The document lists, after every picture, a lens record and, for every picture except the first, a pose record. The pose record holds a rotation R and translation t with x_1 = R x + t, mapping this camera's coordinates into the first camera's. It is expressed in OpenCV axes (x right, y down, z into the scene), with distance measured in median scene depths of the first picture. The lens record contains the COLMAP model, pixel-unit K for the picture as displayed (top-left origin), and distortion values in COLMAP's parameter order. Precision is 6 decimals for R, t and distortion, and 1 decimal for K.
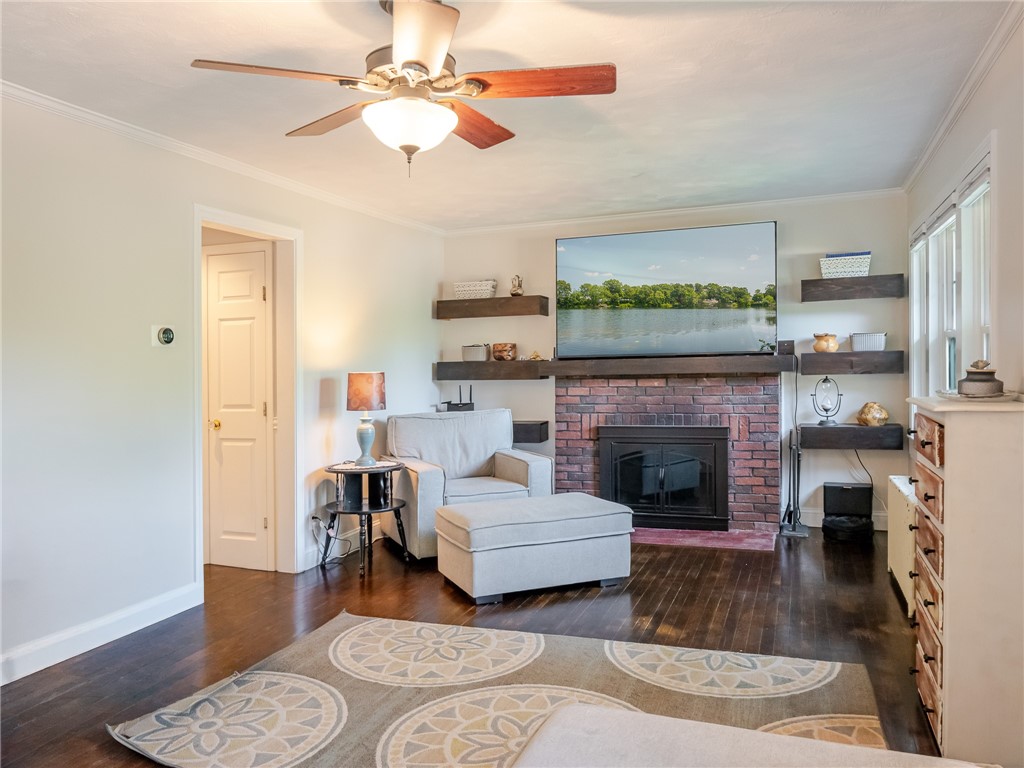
lens RADIAL K [[773.9, 0, 512.0], [0, 773.9, 384.0], [0, 0, 1]] dist [0.000989, 0.000345]
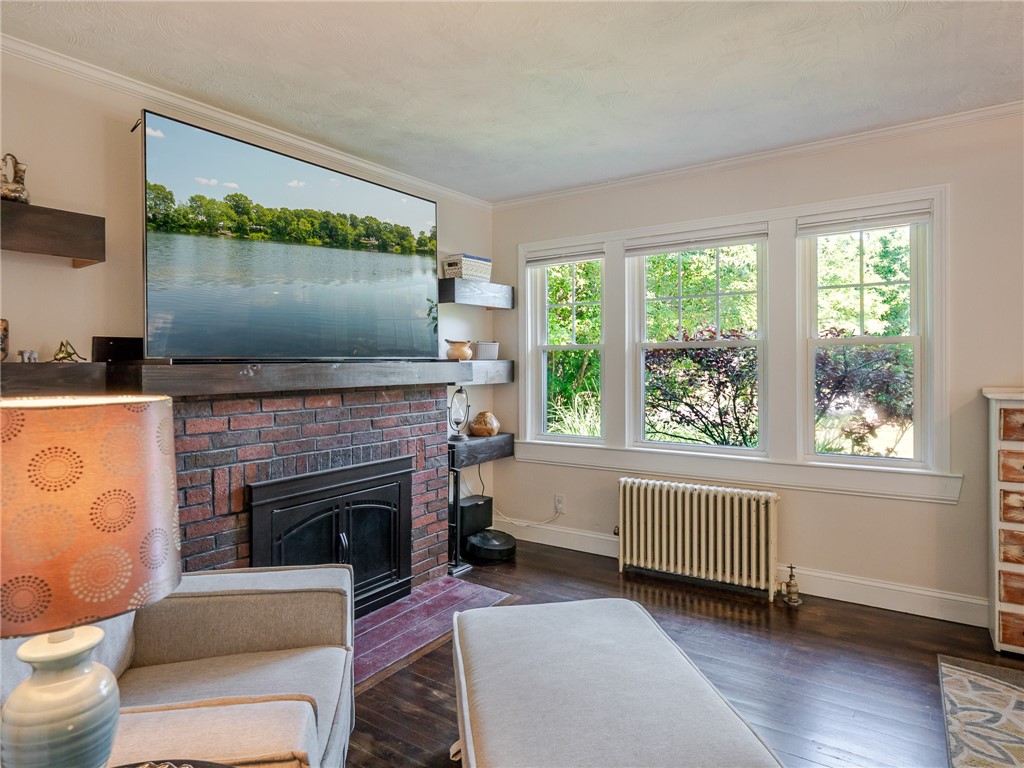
lens RADIAL K [[600.5, 0, 512.0], [0, 600.5, 384.0], [0, 0, 1]] dist [-0.001290, 0.000543]
pose [[0.235545, -0.013281, 0.971773, -0.256501], [0.025139, 0.999655, 0.007569, -0.015764], [-0.971538, 0.022647, 0.235798, 0.730609]]
